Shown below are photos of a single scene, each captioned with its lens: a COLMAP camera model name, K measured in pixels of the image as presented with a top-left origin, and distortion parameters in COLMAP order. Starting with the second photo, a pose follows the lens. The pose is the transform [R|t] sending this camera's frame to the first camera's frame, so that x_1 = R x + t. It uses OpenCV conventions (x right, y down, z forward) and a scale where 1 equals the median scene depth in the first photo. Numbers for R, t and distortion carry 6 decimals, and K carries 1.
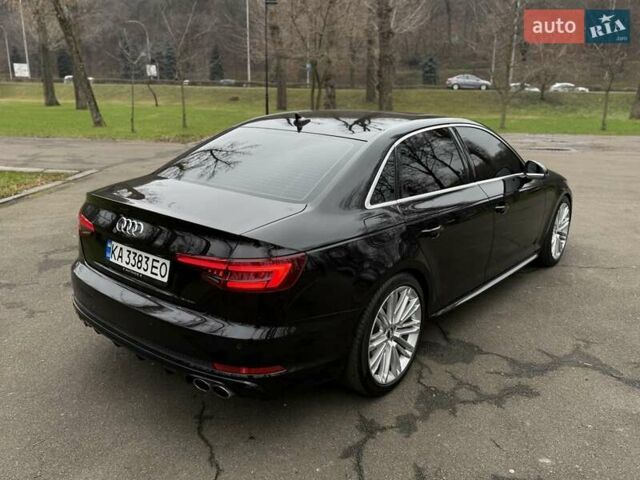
lens RADIAL K [[534.5, 0, 313.5], [0, 534.5, 243.7], [0, 0, 1]] dist [0.083843, -0.123908]
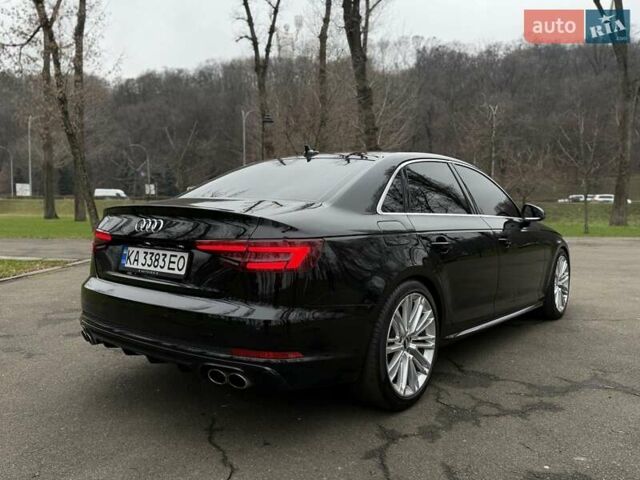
lens RADIAL K [[534.5, 0, 313.5], [0, 534.5, 243.7], [0, 0, 1]] dist [0.083843, -0.123908]
pose [[0.999824, -0.005543, 0.017941, -0.041131], [0.009297, 0.976229, -0.216544, 0.193431], [-0.016314, 0.216673, 0.976108, 0.006710]]
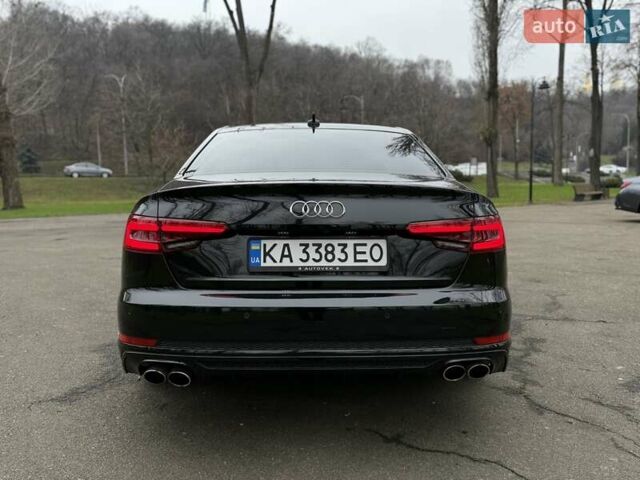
lens RADIAL K [[534.5, 0, 313.5], [0, 534.5, 243.7], [0, 0, 1]] dist [0.083843, -0.123908]
pose [[0.748757, -0.092134, 0.656410, -0.741238], [0.202486, 0.974748, -0.094156, 0.077712], [-0.631160, 0.203414, 0.748505, 0.366678]]
